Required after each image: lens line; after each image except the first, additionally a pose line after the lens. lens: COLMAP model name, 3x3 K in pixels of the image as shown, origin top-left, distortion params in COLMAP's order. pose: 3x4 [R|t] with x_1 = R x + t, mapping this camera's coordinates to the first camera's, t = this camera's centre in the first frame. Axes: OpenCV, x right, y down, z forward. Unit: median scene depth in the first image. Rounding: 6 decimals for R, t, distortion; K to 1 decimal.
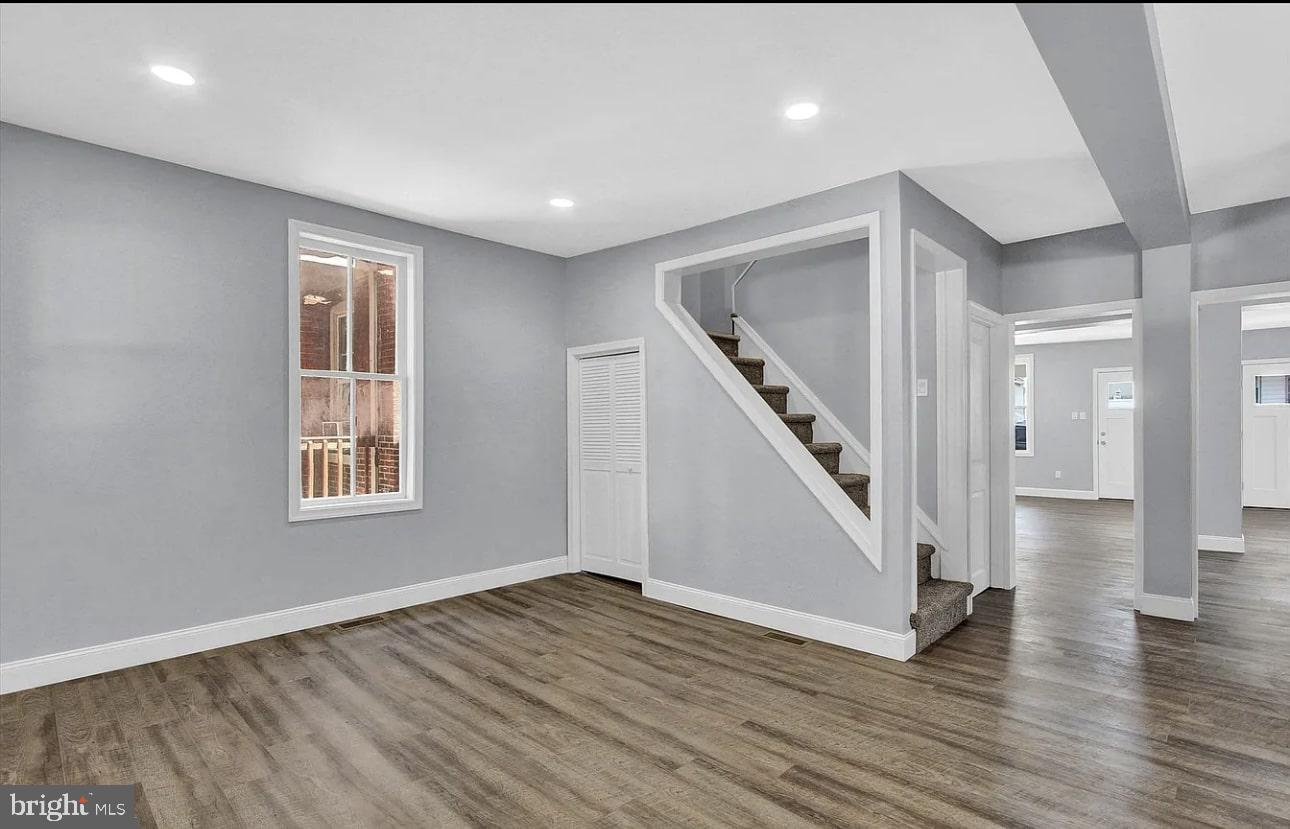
lens RADIAL K [[621.9, 0, 634.7], [0, 621.9, 424.7], [0, 0, 1]] dist [-0.017942, -0.000463]
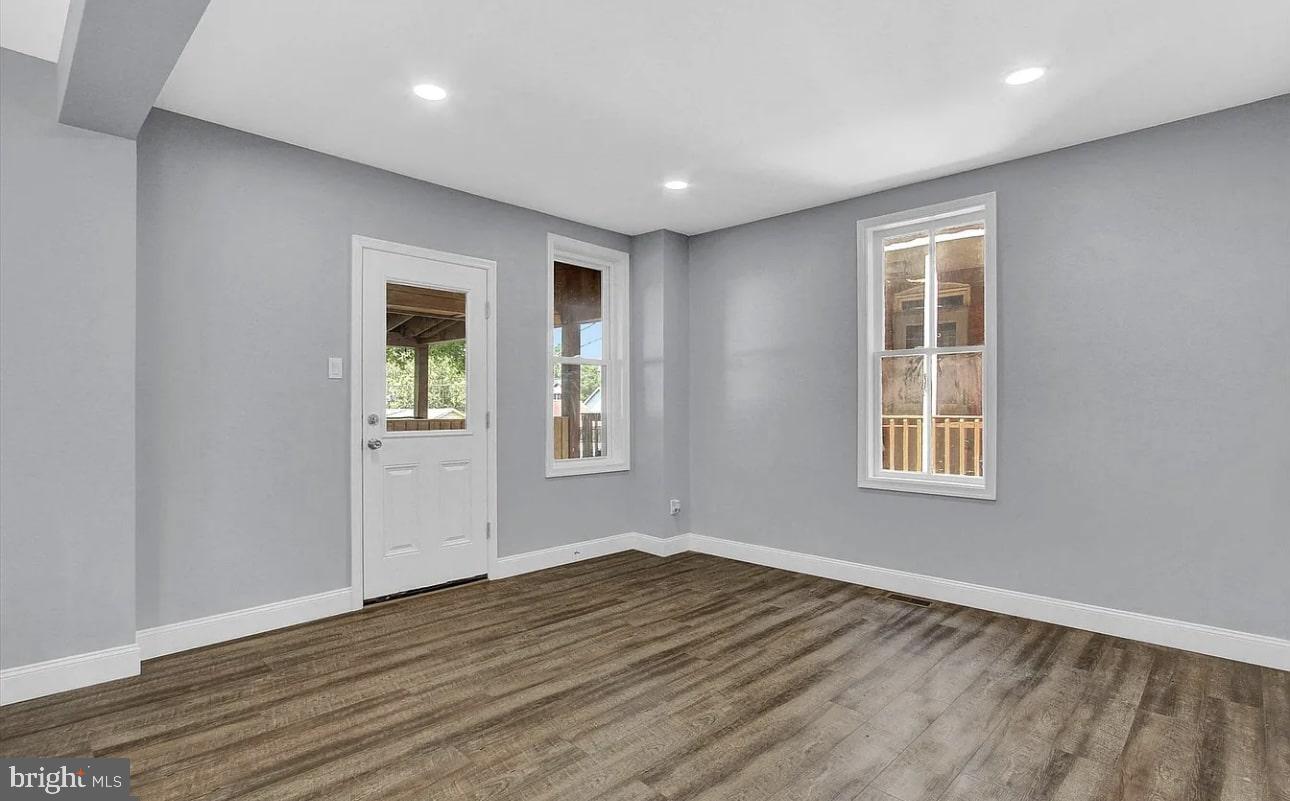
lens RADIAL K [[627.7, 0, 645.0], [0, 627.7, 400.5], [0, 0, 1]] dist [-0.013099, -0.000108]
pose [[0.008787, -0.004221, -0.999952, 0.613721], [0.002428, 0.999988, -0.004200, 0.002352], [0.999958, -0.002391, 0.008797, 0.621937]]
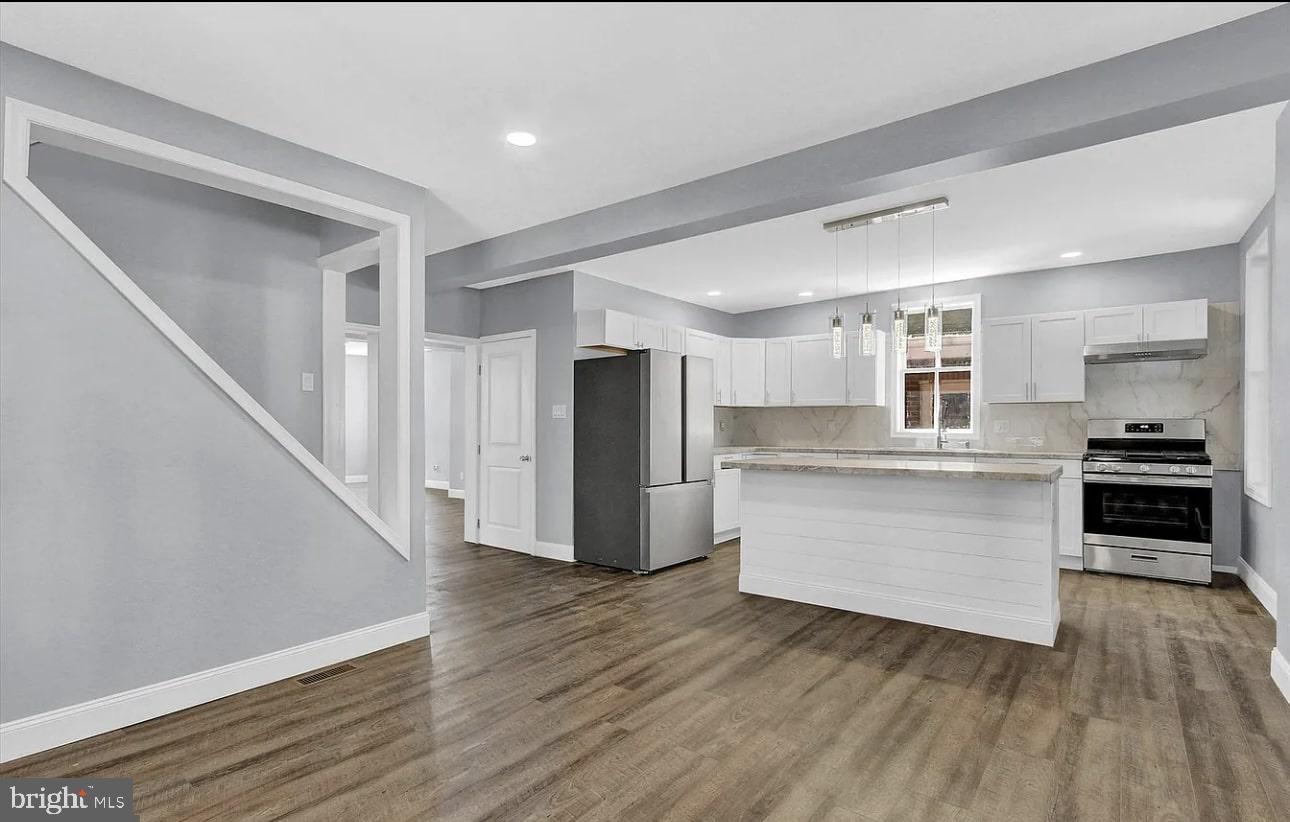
lens RADIAL K [[613.2, 0, 645.1], [0, 613.2, 431.2], [0, 0, 1]] dist [-0.016526, -0.000144]
pose [[-0.115323, -0.007649, 0.993299, -0.639261], [-0.006139, 0.999957, 0.006988, 0.007102], [-0.993309, -0.005292, -0.115365, 0.684399]]
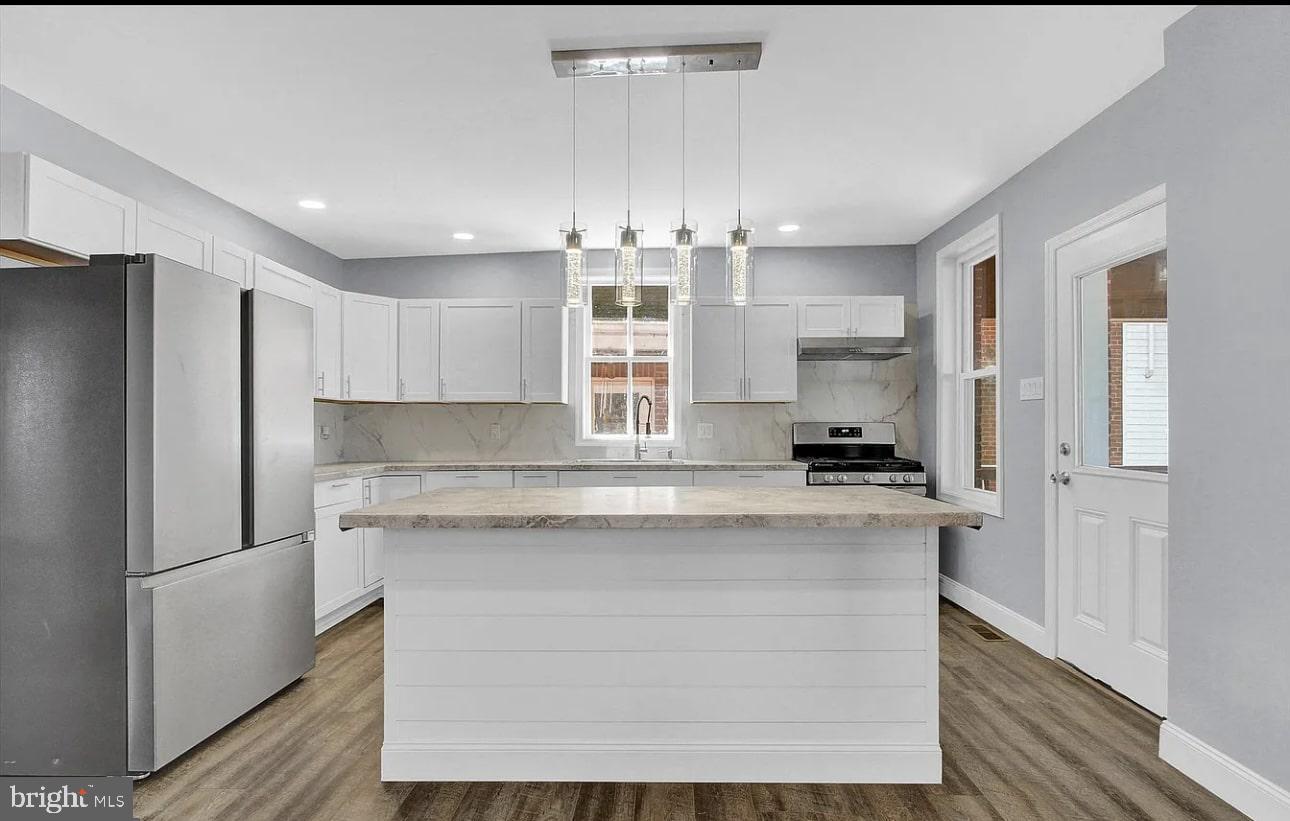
lens RADIAL K [[613.2, 0, 645.1], [0, 613.2, 430.7], [0, 0, 1]] dist [-0.016526, -0.000144]
pose [[-0.674232, 0.002095, 0.738516, -0.034409], [-0.001289, 0.999991, -0.004013, 0.004562], [-0.738518, -0.003658, -0.674224, 0.559733]]
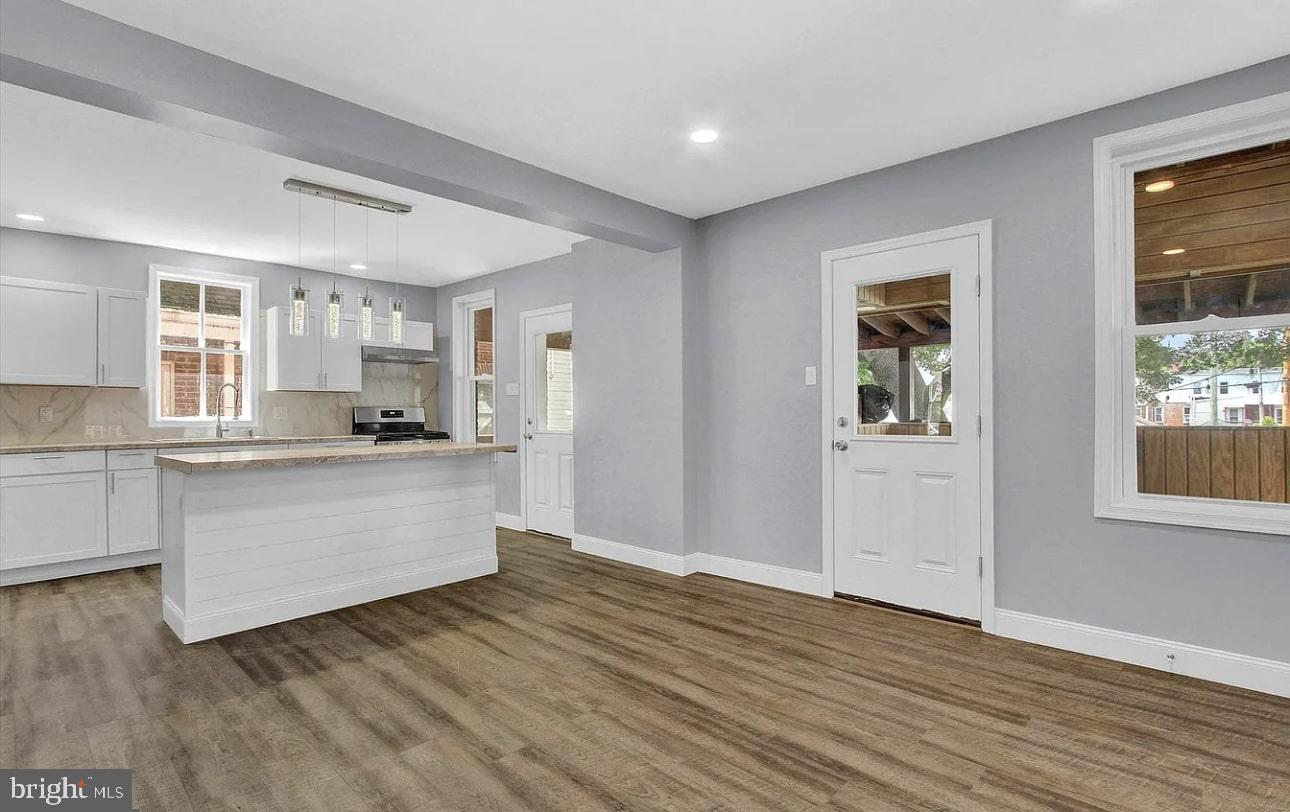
lens RADIAL K [[613.0, 0, 637.9], [0, 613.0, 412.8], [0, 0, 1]] dist [-0.010879, 0.000097]
pose [[-0.999753, 0.007232, -0.021003, -0.062140], [0.007375, 0.999950, -0.006754, 0.016859], [0.020953, -0.006907, -0.999757, 1.241033]]
